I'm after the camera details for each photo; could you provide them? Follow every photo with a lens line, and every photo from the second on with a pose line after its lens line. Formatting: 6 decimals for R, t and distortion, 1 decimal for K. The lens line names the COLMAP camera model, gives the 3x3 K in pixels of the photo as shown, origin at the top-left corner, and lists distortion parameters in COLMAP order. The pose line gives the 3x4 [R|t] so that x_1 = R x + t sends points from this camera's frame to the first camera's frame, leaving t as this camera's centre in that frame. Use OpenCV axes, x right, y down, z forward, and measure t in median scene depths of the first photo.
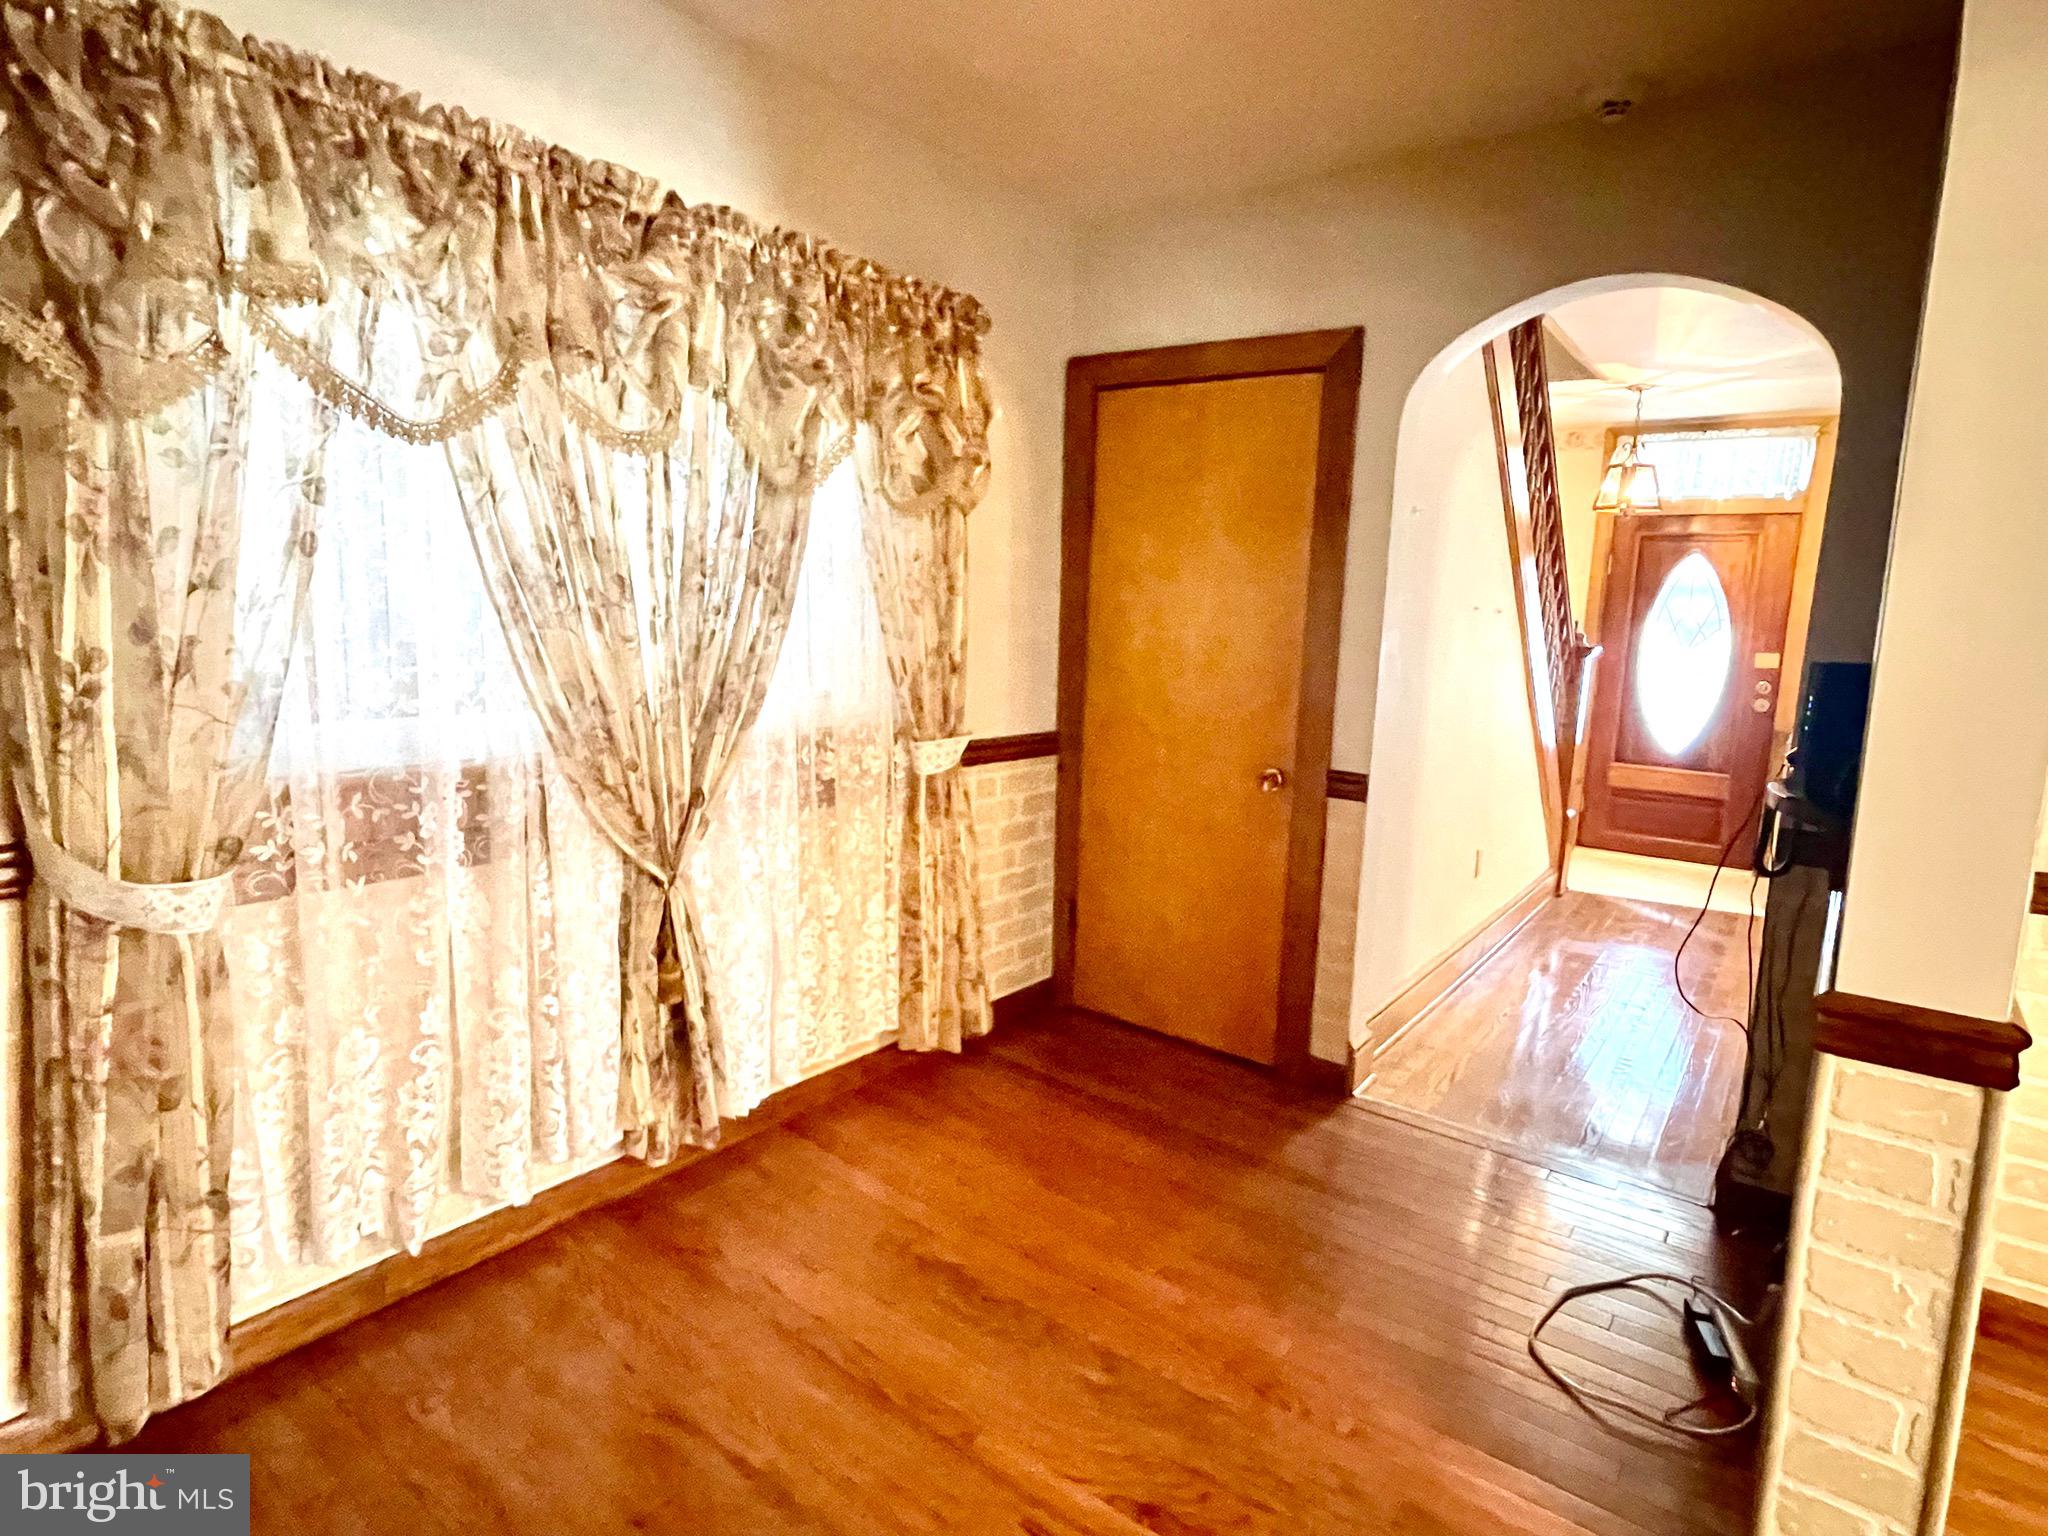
lens RADIAL K [[1096.3, 0, 1040.9], [0, 1096.3, 771.0], [0, 0, 1]] dist [-0.000005, -0.001231]
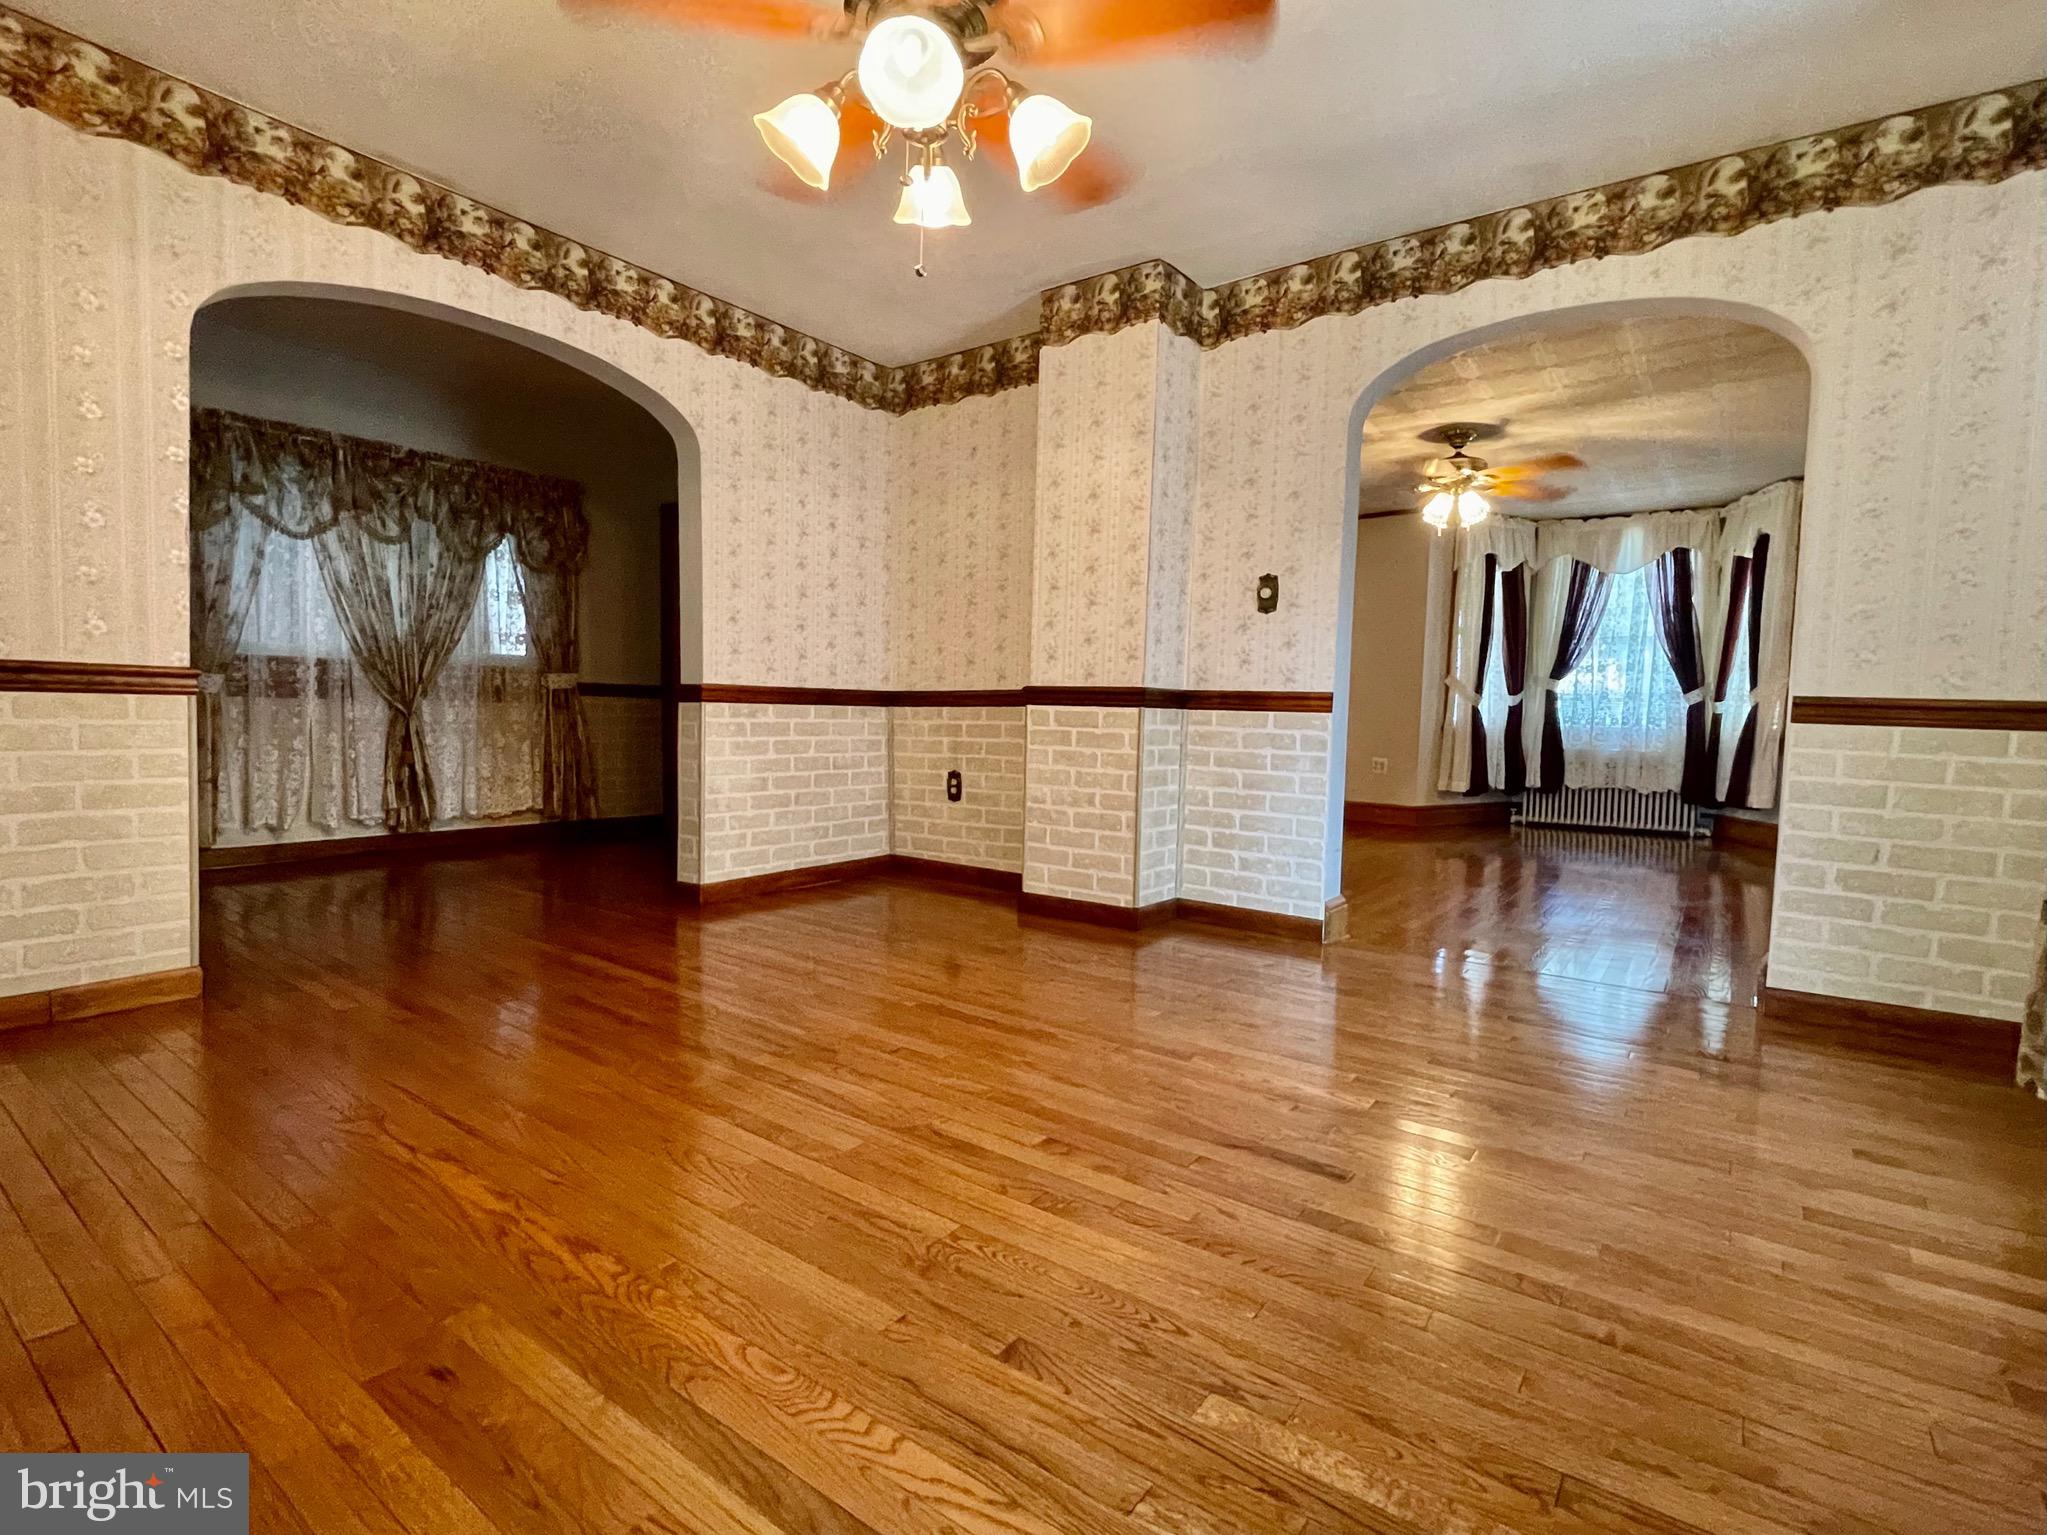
lens RADIAL K [[970.2, 0, 1017.9], [0, 970.2, 762.1], [0, 0, 1]] dist [0.000059, 0.000132]
pose [[0.999515, -0.011624, 0.028874, 1.135577], [0.014092, 0.996126, -0.086802, 0.488031], [-0.027753, 0.087166, 0.995807, -1.416712]]
